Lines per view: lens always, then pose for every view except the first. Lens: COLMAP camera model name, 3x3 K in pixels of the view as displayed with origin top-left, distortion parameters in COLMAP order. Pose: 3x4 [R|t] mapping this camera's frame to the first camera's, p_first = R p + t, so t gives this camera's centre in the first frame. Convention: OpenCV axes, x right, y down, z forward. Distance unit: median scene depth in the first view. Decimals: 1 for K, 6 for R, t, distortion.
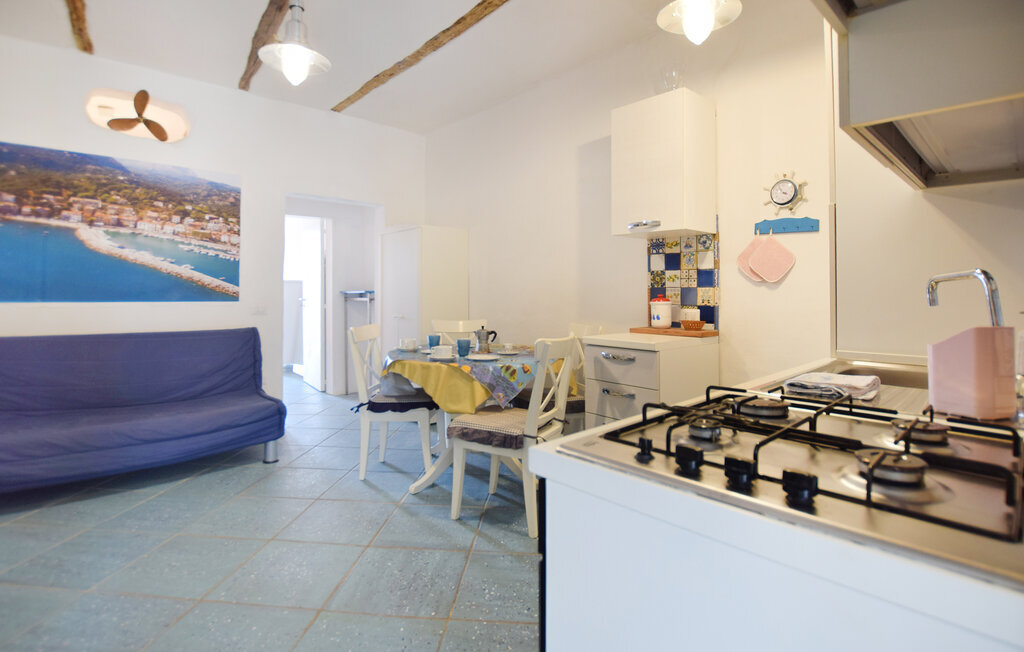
lens RADIAL K [[475.5, 0, 526.7], [0, 475.5, 285.8], [0, 0, 1]] dist [0.000915, -0.000100]
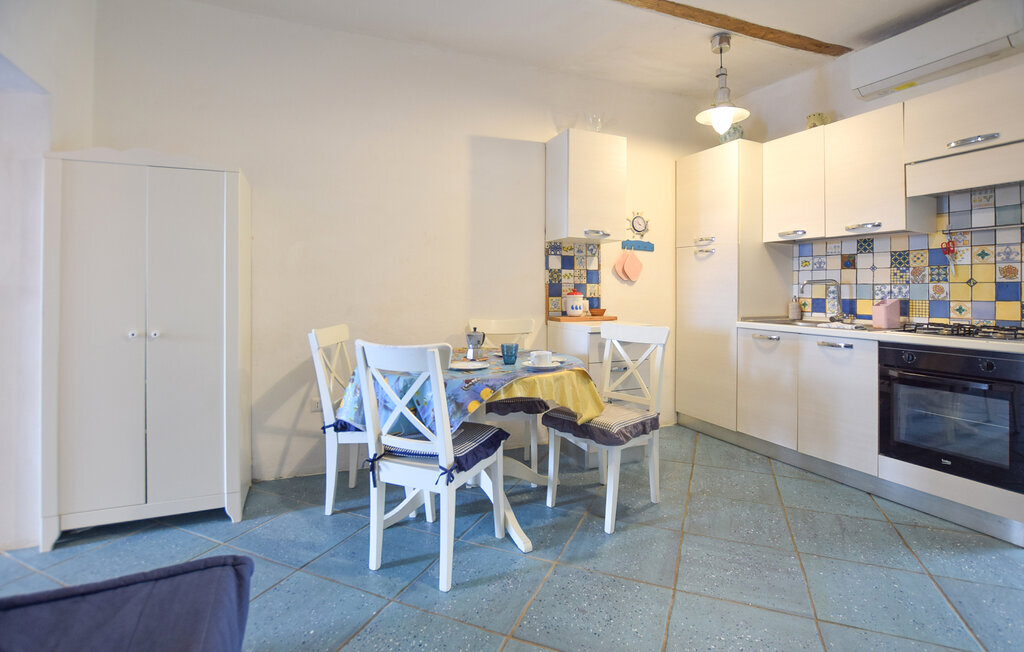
lens RADIAL K [[465.8, 0, 489.3], [0, 465.8, 279.0], [0, 0, 1]] dist [-0.001463, -0.005768]
pose [[0.374402, 0.021161, 0.927025, -0.809228], [-0.015791, 0.999740, -0.016443, 0.014000], [-0.927132, -0.008482, 0.374639, 0.660150]]
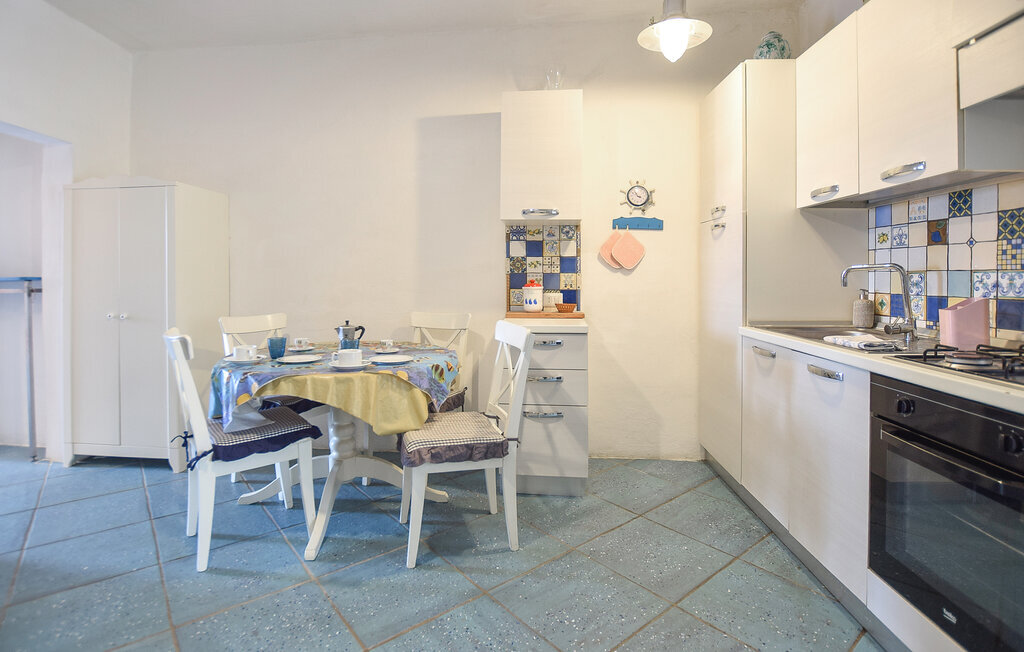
lens RADIAL K [[473.9, 0, 467.2], [0, 473.9, 273.7], [0, 0, 1]] dist [-0.011153, 0.000224]
pose [[0.766413, 0.003171, 0.642340, -0.436068], [-0.006367, 0.999976, 0.002660, 0.002694], [-0.642317, -0.006128, 0.766415, 0.259526]]
